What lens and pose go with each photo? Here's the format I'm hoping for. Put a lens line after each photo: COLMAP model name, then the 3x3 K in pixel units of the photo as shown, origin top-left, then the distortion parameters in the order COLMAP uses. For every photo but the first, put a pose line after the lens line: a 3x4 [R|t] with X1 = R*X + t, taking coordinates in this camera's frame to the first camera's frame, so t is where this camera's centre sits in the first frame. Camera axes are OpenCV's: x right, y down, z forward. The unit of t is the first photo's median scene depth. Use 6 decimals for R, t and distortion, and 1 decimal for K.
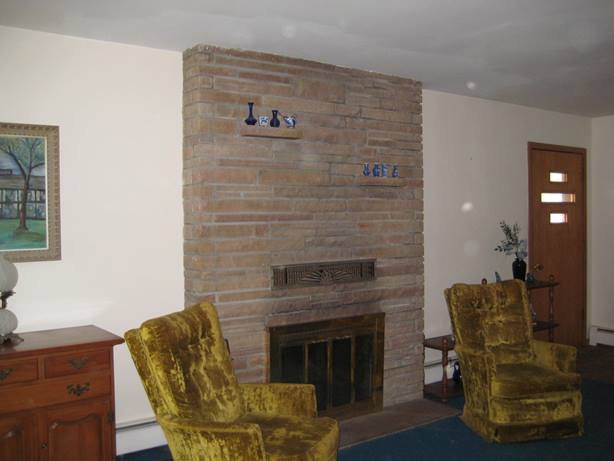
lens RADIAL K [[641.9, 0, 310.5], [0, 641.9, 227.9], [0, 0, 1]] dist [-0.149464, 0.230929]
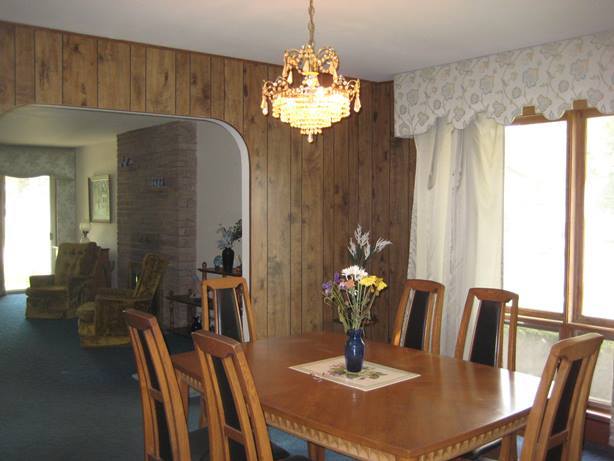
lens RADIAL K [[641.9, 0, 310.5], [0, 641.9, 227.9], [0, 0, 1]] dist [-0.149464, 0.230929]
pose [[0.045214, 0.044219, -0.997998, 1.881351], [-0.018614, 0.998884, 0.043415, -0.051398], [0.998804, 0.016614, 0.045986, 1.373133]]
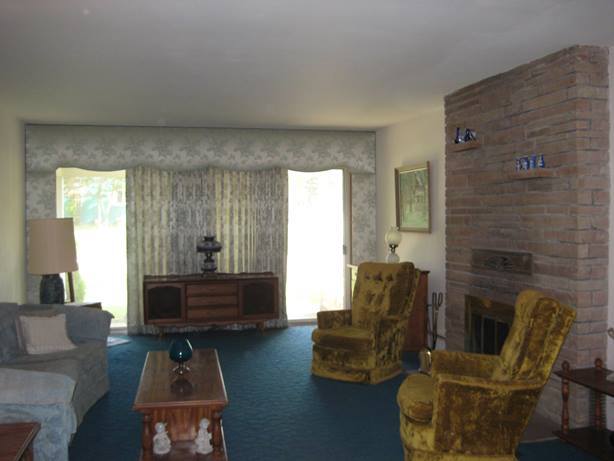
lens RADIAL K [[641.9, 0, 310.5], [0, 641.9, 227.9], [0, 0, 1]] dist [-0.149464, 0.230929]
pose [[-0.375736, 0.032617, -0.926152, 1.160666], [-0.002834, 0.999335, 0.036344, -0.025885], [0.926722, 0.016281, -0.375394, 1.088103]]
